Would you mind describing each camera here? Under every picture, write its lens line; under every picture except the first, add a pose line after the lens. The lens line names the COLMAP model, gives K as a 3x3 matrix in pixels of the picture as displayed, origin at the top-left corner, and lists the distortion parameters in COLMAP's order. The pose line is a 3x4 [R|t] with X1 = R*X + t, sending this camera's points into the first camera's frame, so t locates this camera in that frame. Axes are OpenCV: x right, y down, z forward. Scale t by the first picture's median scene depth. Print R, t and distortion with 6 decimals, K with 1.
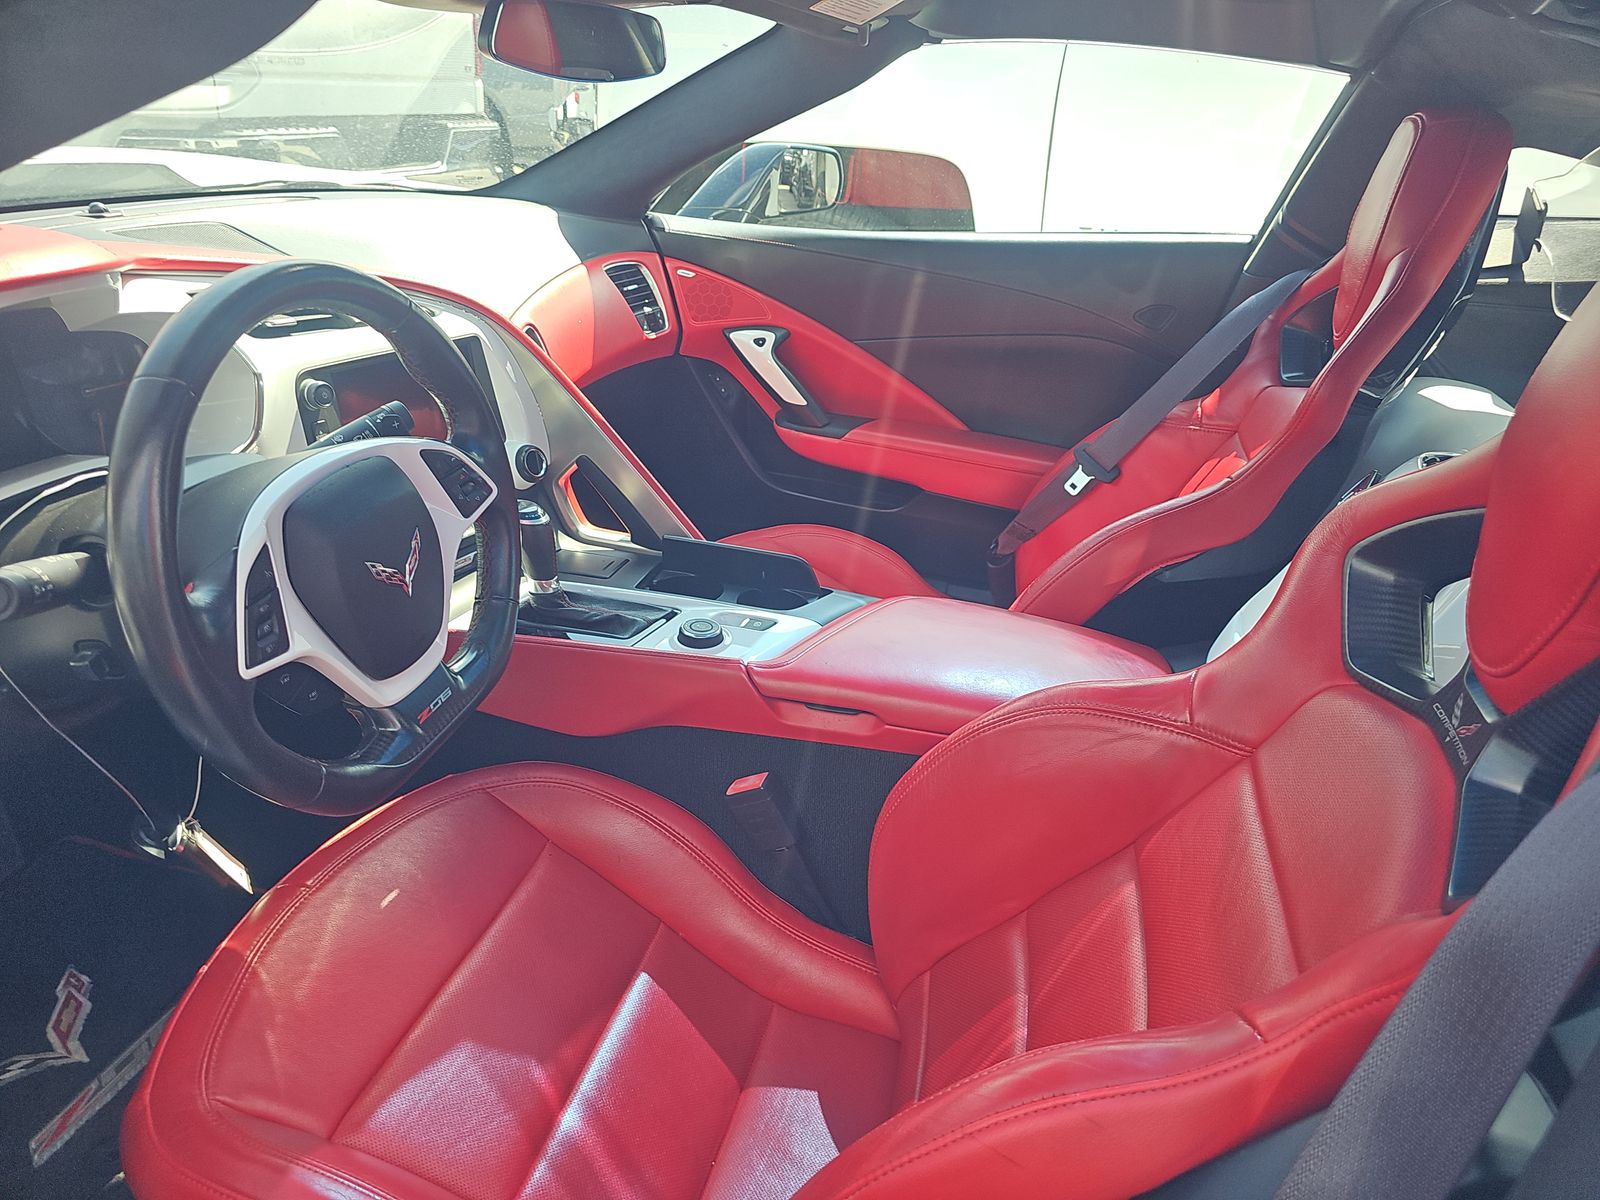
lens RADIAL K [[1091.8, 0, 811.5], [0, 1091.8, 599.4], [0, 0, 1]] dist [0.069434, -0.079086]
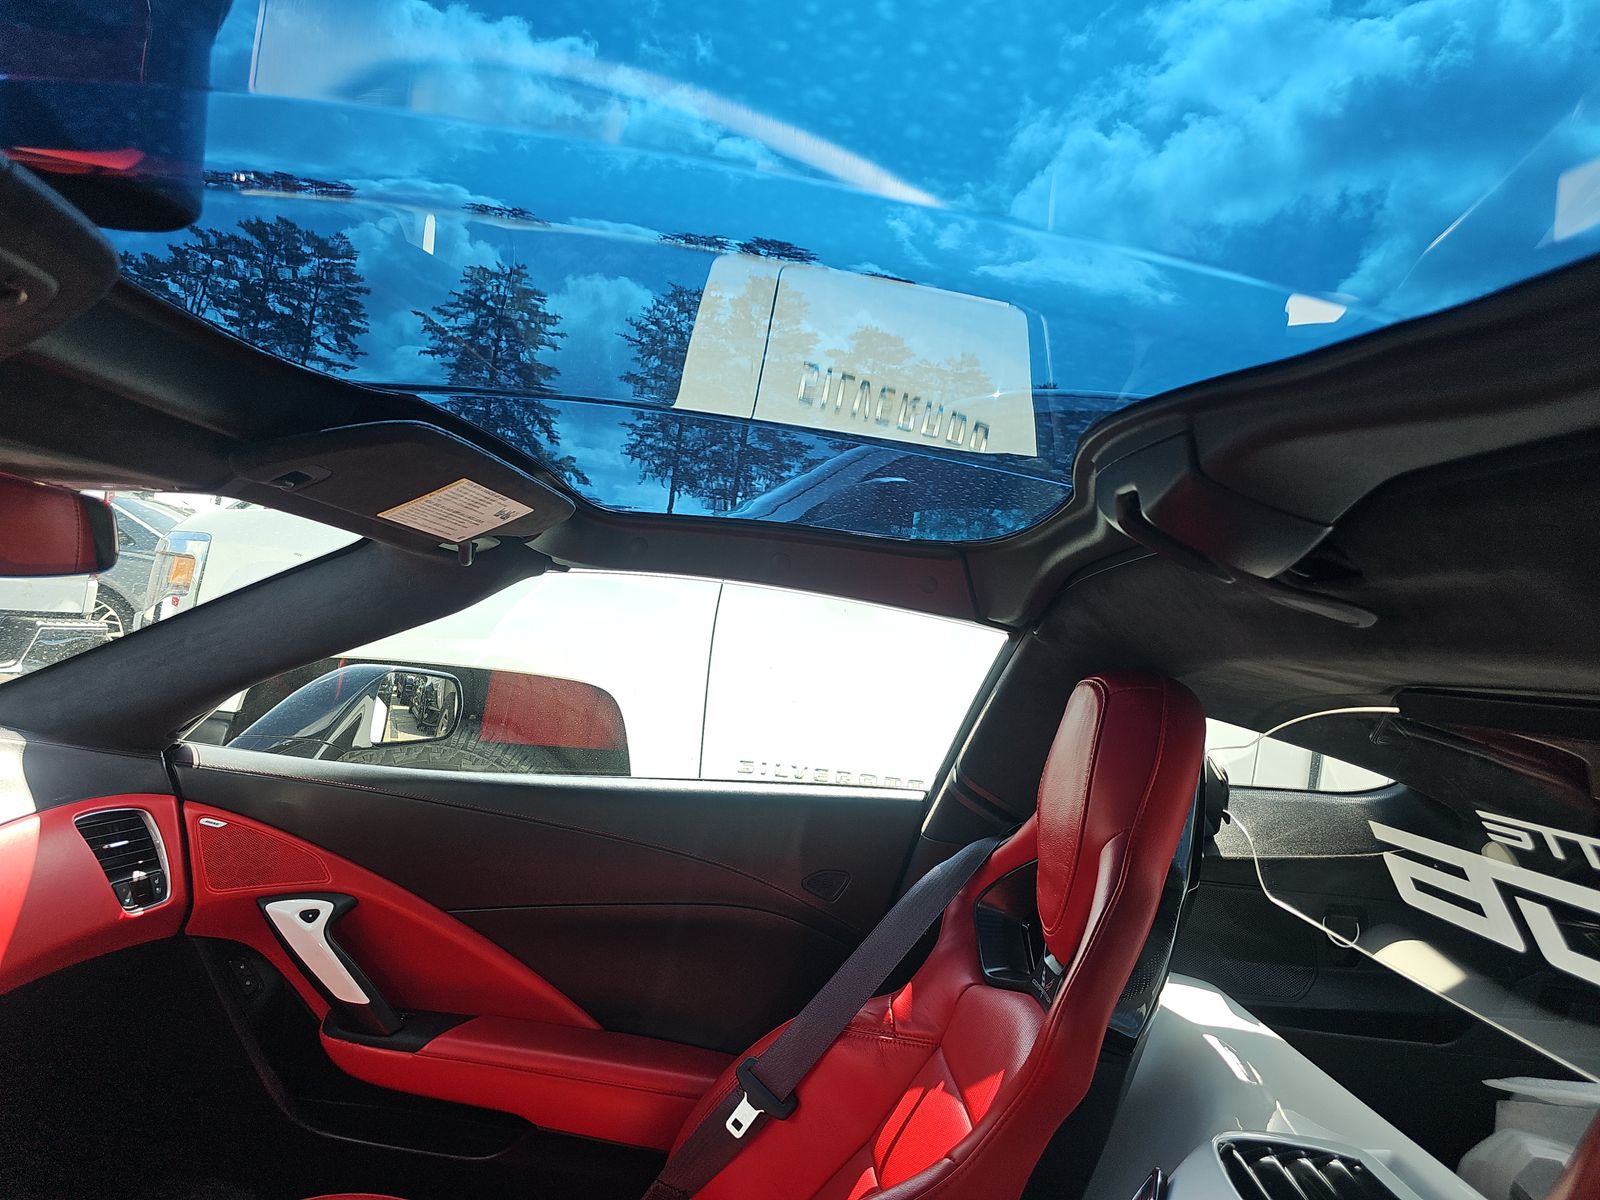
lens RADIAL K [[1091.8, 0, 811.5], [0, 1091.8, 599.4], [0, 0, 1]] dist [0.069434, -0.079086]
pose [[0.957716, 0.063949, 0.280519, 0.058279], [0.064807, 0.901984, -0.426879, -0.099548], [-0.280323, 0.427008, 0.859699, 0.208377]]
